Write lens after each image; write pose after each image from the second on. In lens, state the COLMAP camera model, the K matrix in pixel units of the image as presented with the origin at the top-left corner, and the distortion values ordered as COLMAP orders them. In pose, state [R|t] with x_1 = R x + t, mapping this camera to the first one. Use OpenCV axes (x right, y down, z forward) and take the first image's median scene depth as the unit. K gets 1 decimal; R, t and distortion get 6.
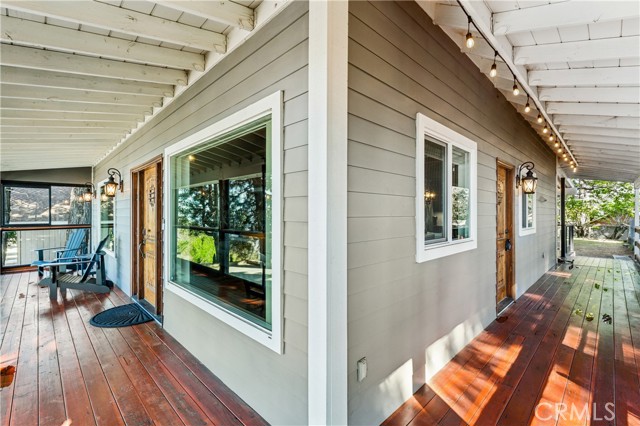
lens RADIAL K [[288.8, 0, 320.1], [0, 288.8, 213.2], [0, 0, 1]] dist [-0.002756, -0.000087]
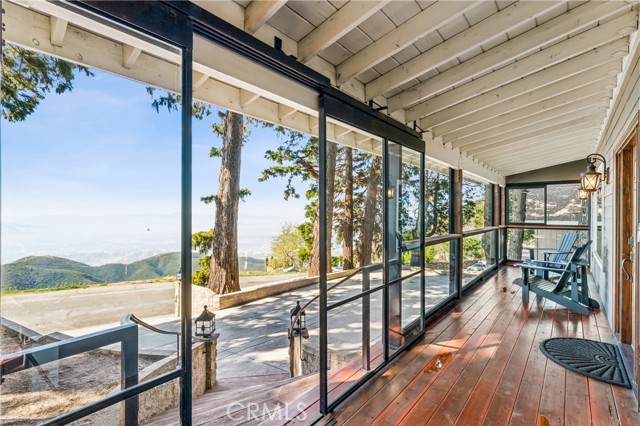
lens RADIAL K [[288.8, 0, 319.8], [0, 288.8, 211.7], [0, 0, 1]] dist [-0.002756, -0.000087]
pose [[0.078264, -0.005413, -0.996918, -0.016501], [0.000573, 0.999985, -0.005384, 0.001201], [0.996933, -0.000150, 0.078266, 0.220238]]
